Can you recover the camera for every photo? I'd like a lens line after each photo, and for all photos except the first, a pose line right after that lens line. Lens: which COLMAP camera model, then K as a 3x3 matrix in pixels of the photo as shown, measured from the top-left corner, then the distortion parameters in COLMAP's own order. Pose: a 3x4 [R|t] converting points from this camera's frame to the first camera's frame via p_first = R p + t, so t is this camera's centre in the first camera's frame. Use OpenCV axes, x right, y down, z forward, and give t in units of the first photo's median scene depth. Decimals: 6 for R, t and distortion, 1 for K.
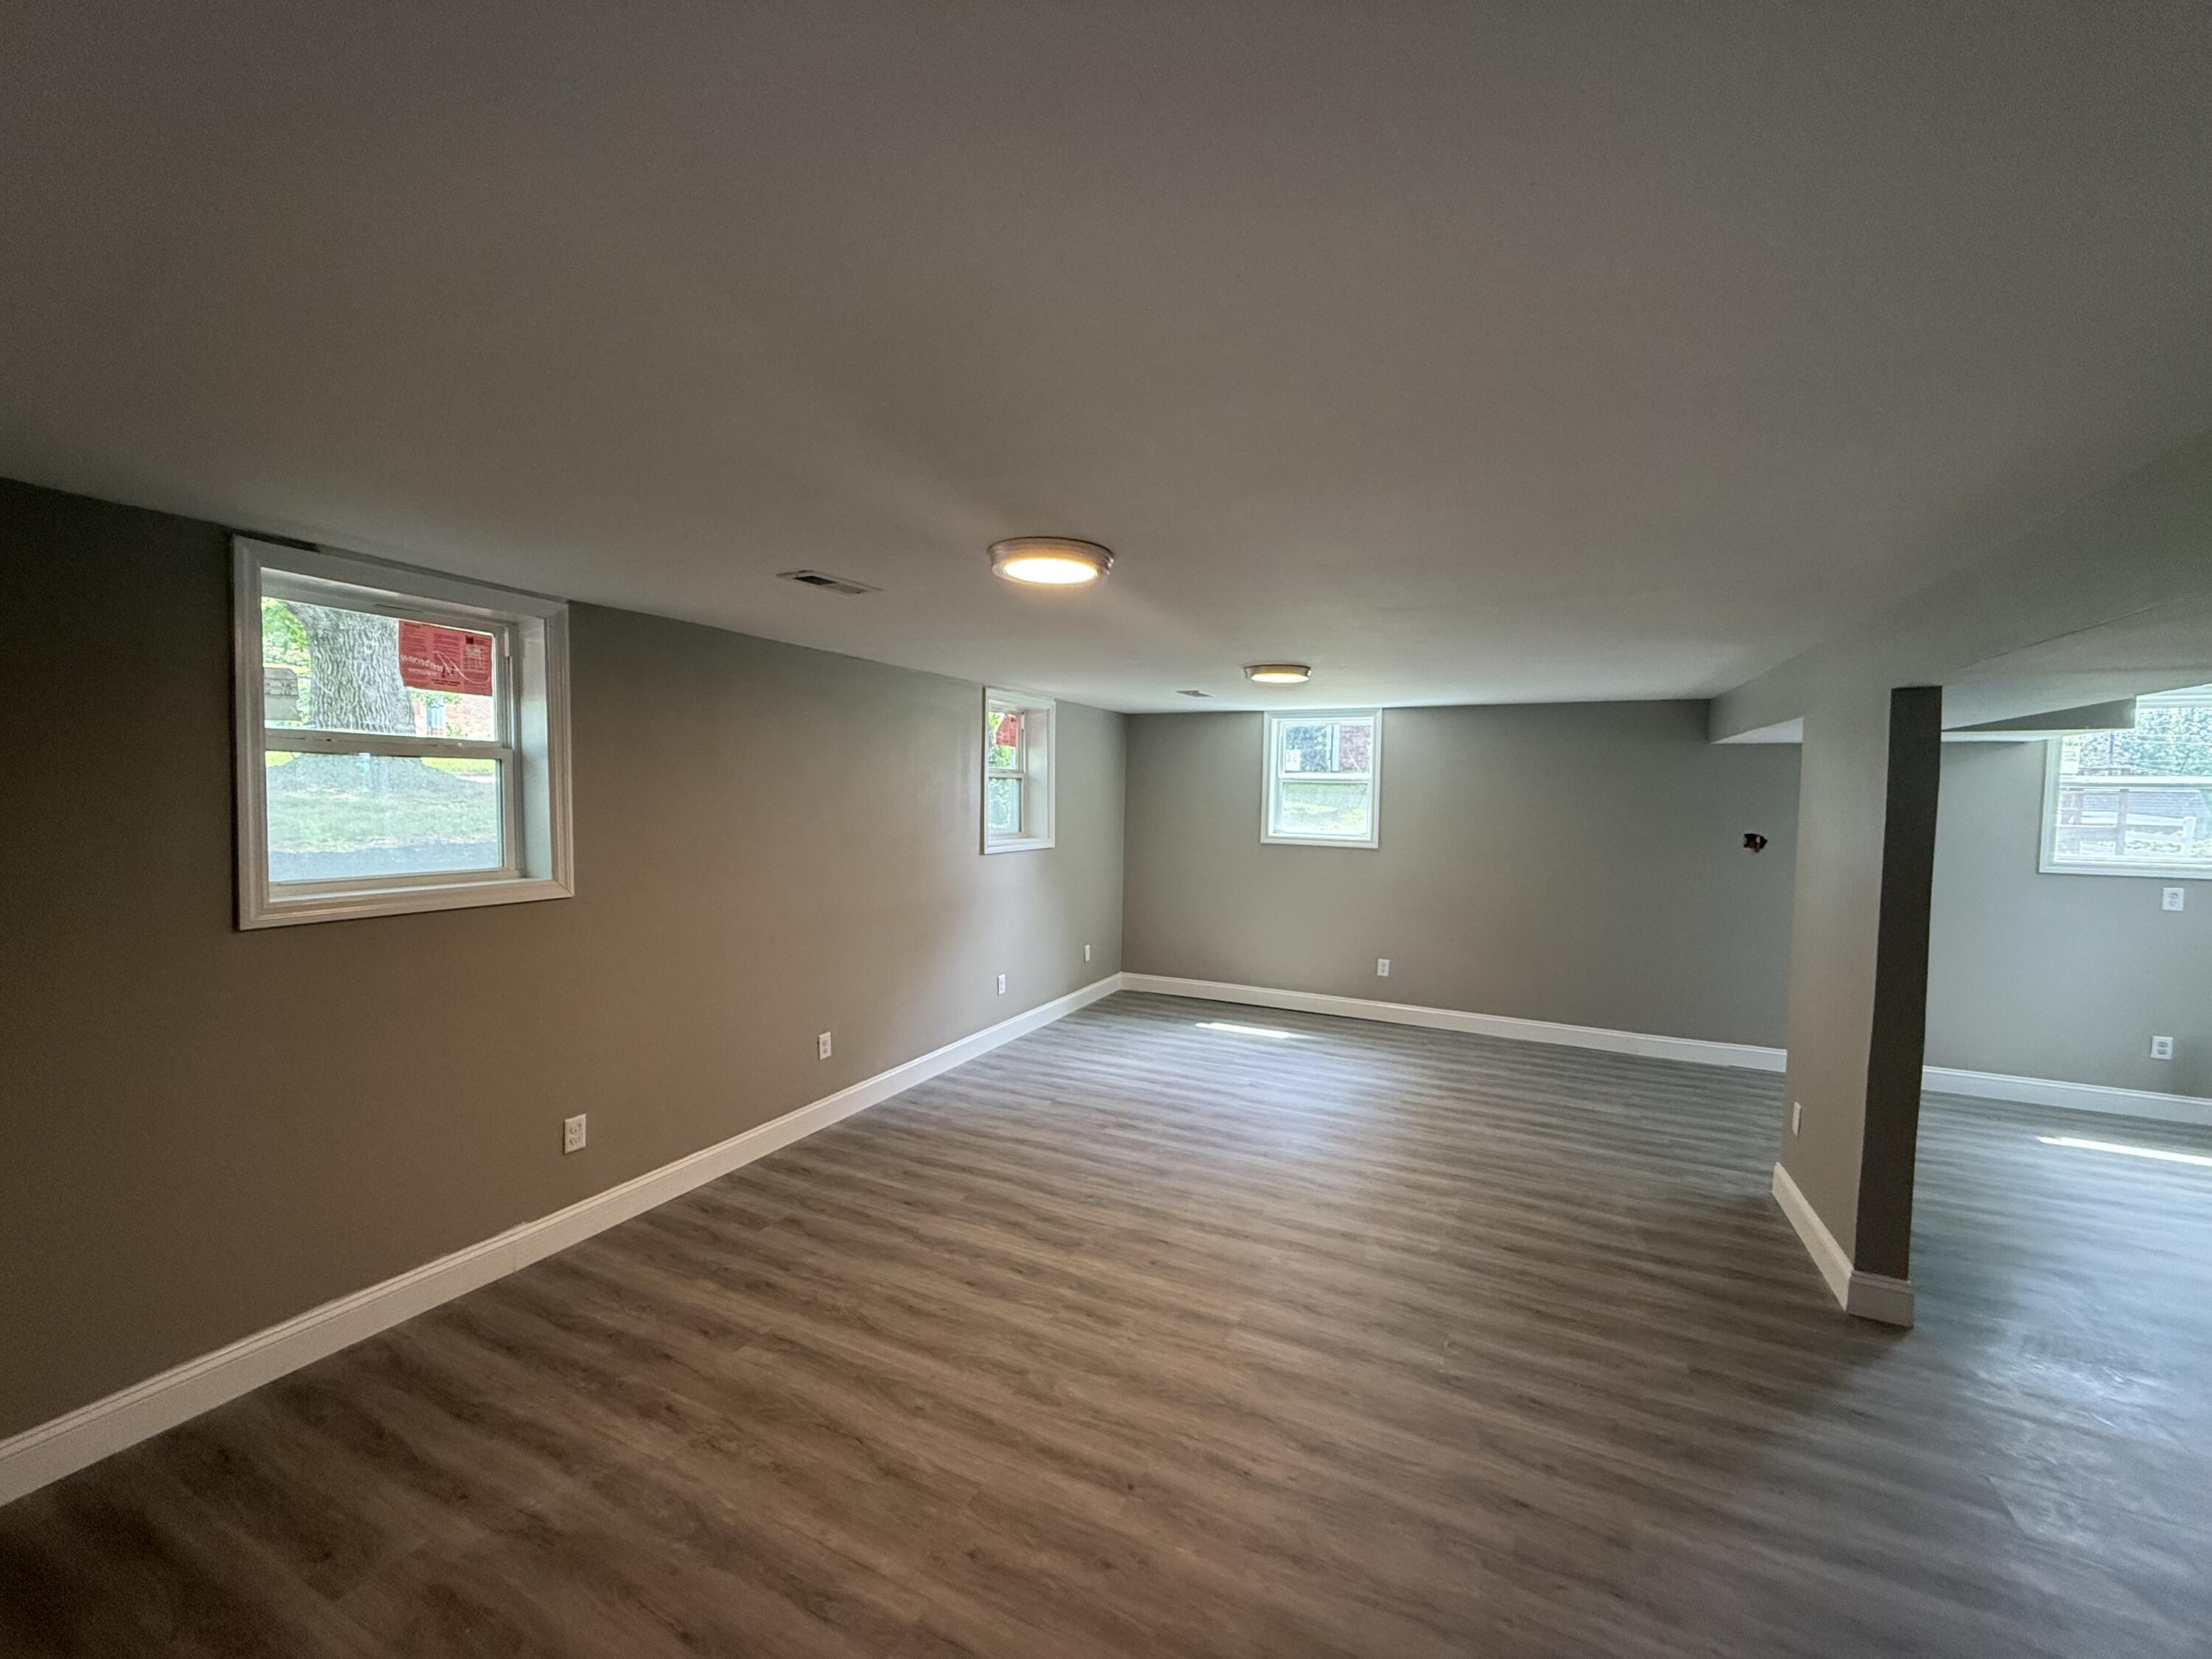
lens RADIAL K [[879.9, 0, 1100.0], [0, 879.9, 834.7], [0, 0, 1]] dist [-0.002872, 0.000913]
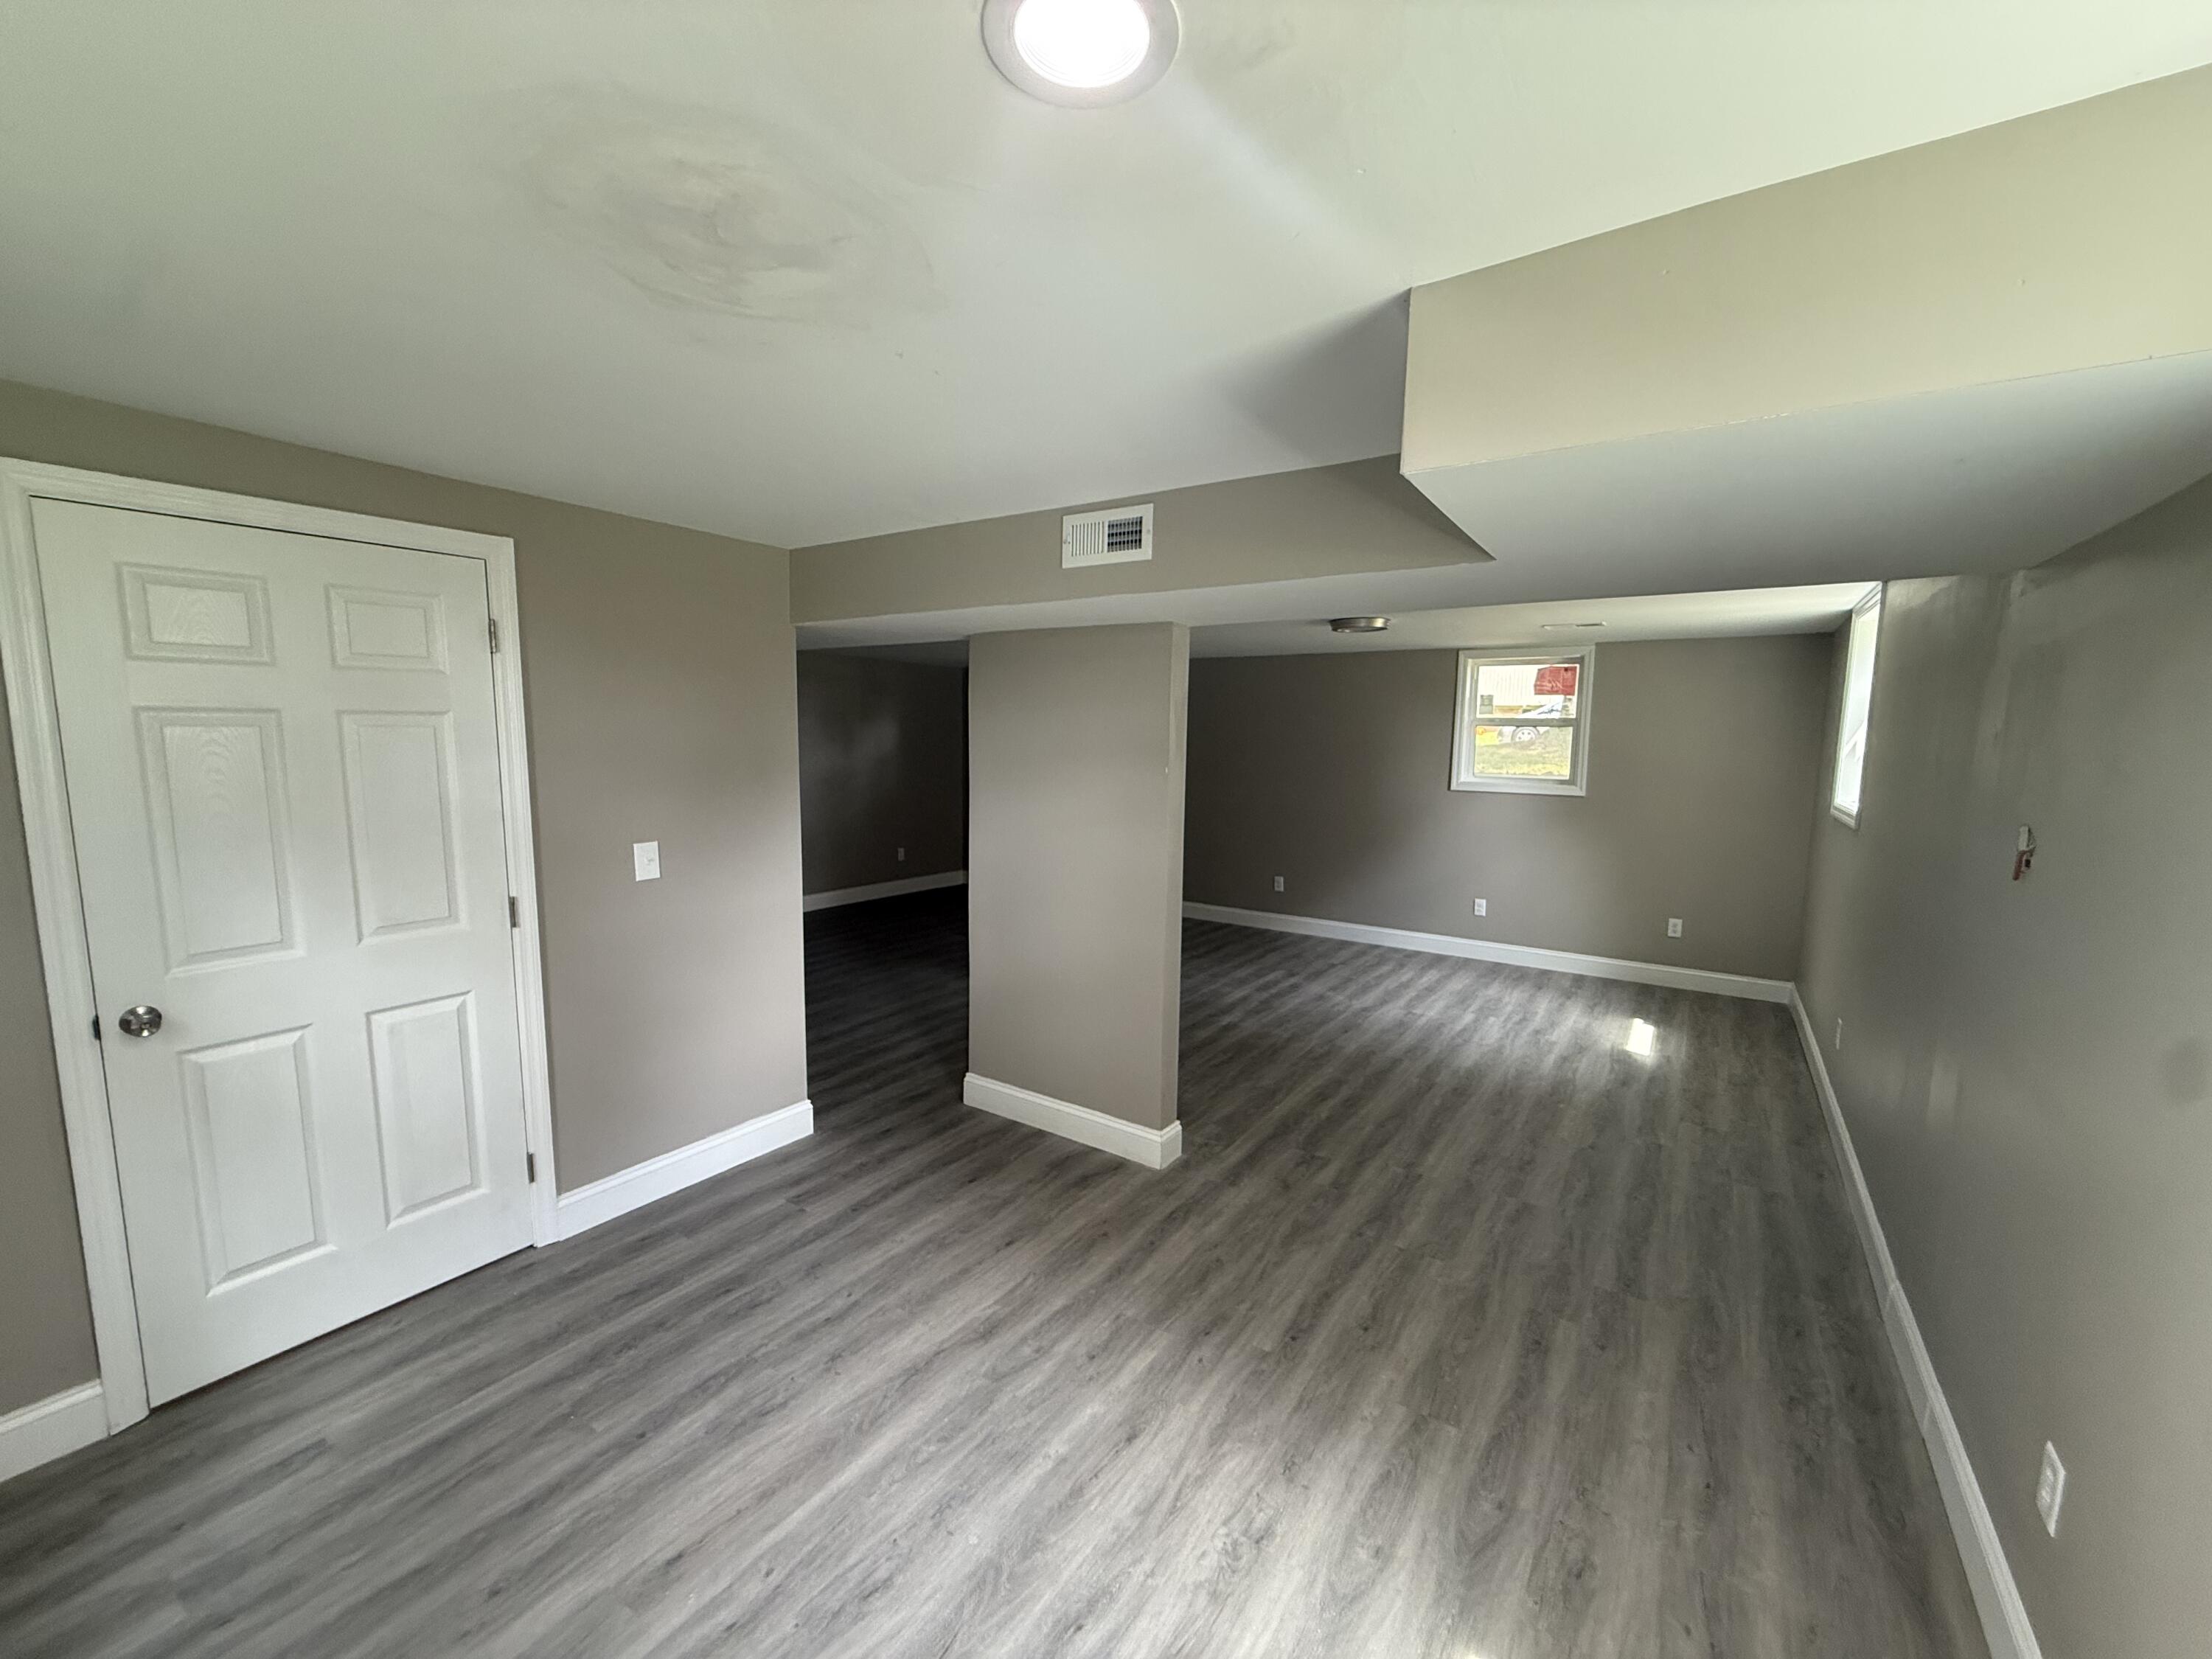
lens RADIAL K [[879.9, 0, 1100.6], [0, 879.9, 830.1], [0, 0, 1]] dist [-0.002872, 0.000913]
pose [[-0.142493, 0.087093, -0.985957, 1.434733], [-0.066826, 0.993002, 0.097373, -0.010247], [0.987537, 0.079763, -0.135676, 0.879934]]
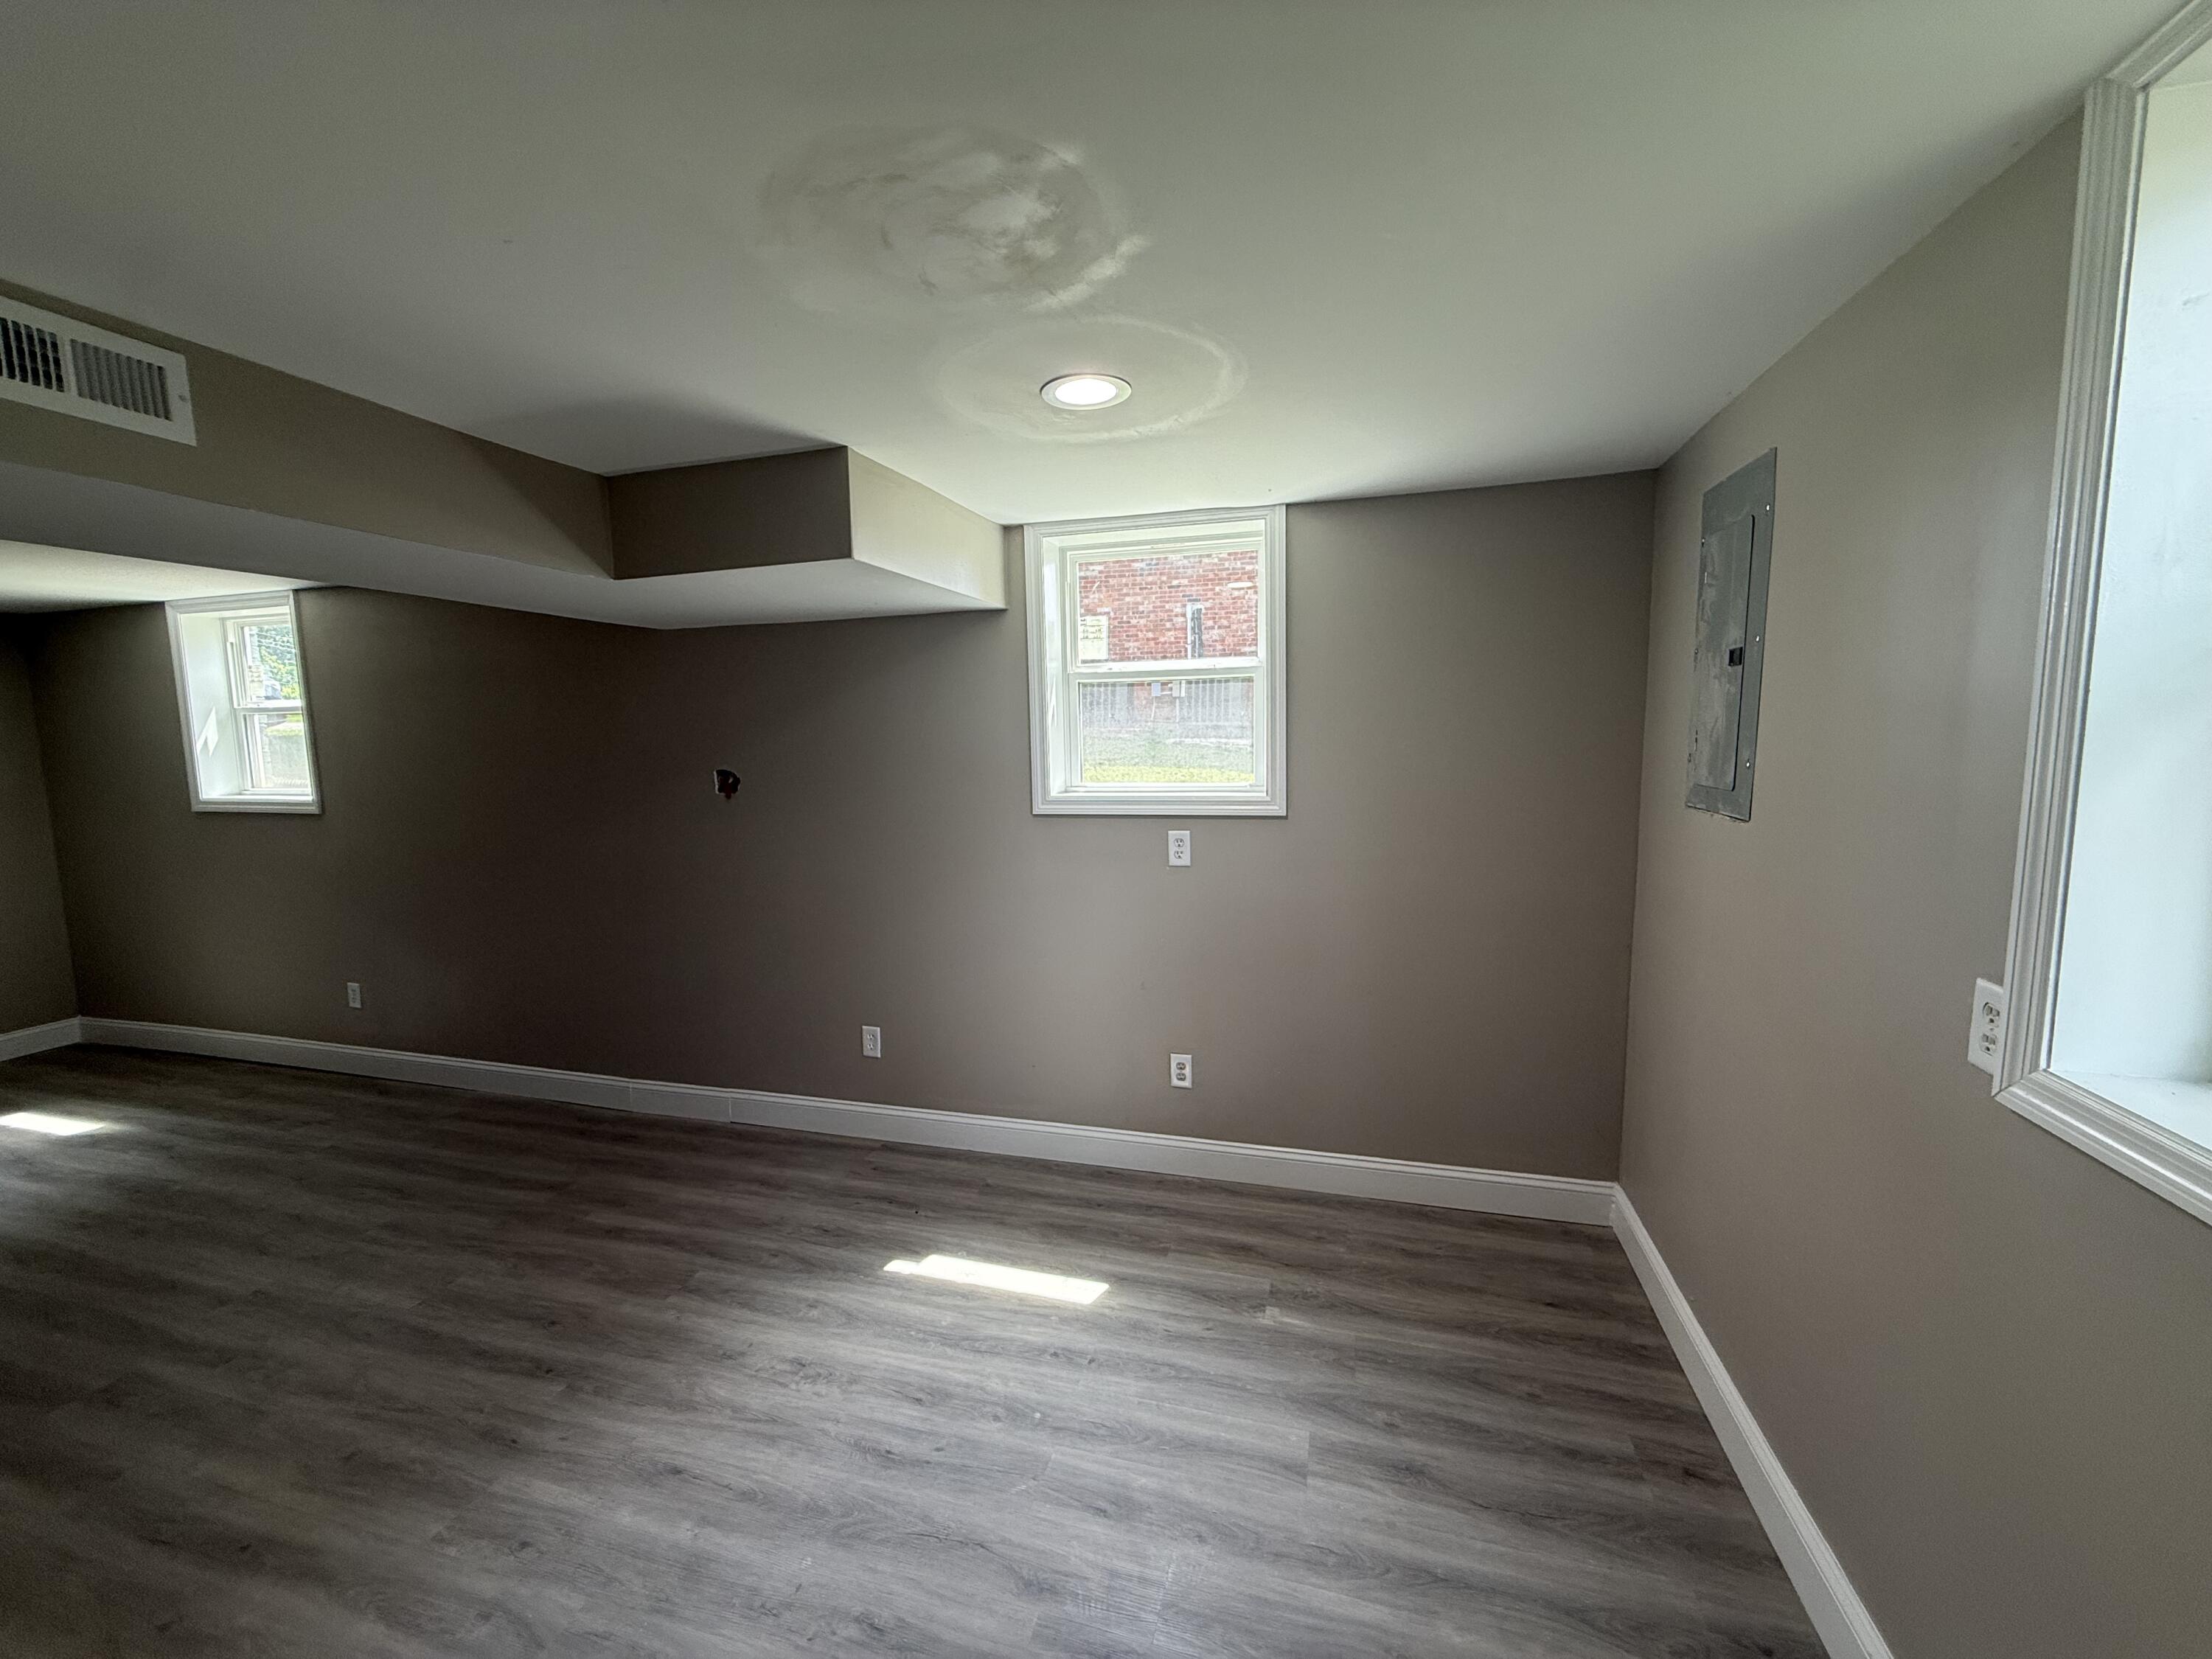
lens RADIAL K [[879.9, 0, 1107.6], [0, 879.9, 832.4], [0, 0, 1]] dist [-0.002872, 0.000913]
pose [[0.982889, -0.055421, 0.175663, 1.148643], [0.044151, 0.996747, 0.067432, 0.016774], [-0.178828, -0.058522, 0.982138, 0.400751]]
